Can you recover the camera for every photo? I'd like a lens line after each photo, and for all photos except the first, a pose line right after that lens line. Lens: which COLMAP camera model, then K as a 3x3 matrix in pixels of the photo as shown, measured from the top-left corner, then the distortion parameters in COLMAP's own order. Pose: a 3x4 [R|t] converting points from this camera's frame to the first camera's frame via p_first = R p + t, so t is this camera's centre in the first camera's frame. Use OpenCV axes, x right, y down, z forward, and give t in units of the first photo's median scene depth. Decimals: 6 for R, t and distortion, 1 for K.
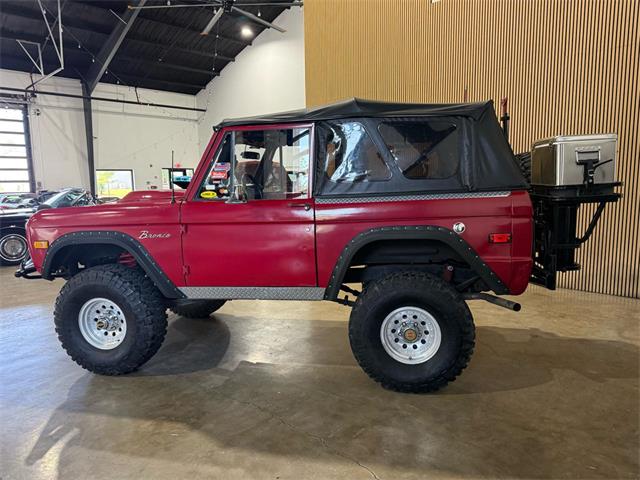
lens RADIAL K [[456.7, 0, 318.1], [0, 456.7, 237.2], [0, 0, 1]] dist [0.055680, -0.050452]
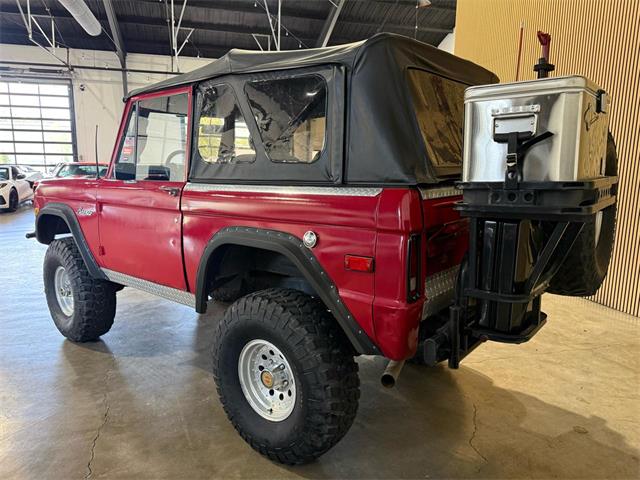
lens RADIAL K [[456.7, 0, 332.9], [0, 456.7, 252.0], [0, 0, 1]] dist [0.055680, -0.050452]
pose [[0.871593, 0.130266, -0.472606, 0.593498], [-0.100727, 0.991067, 0.087407, -0.057230], [0.479771, -0.028579, 0.876928, 0.414833]]
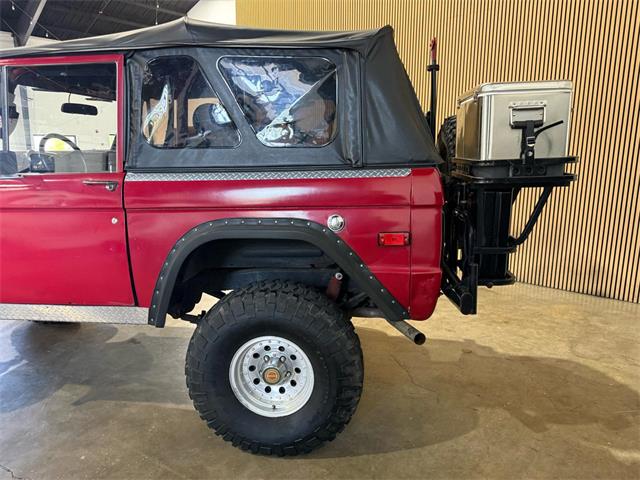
lens RADIAL K [[456.7, 0, 318.0], [0, 456.7, 240.5], [0, 0, 1]] dist [0.055680, -0.050452]
pose [[0.998729, 0.008484, 0.049684, 0.229661], [-0.011741, 0.997775, 0.065631, -0.034919], [-0.049017, -0.066131, 0.996606, 0.317208]]
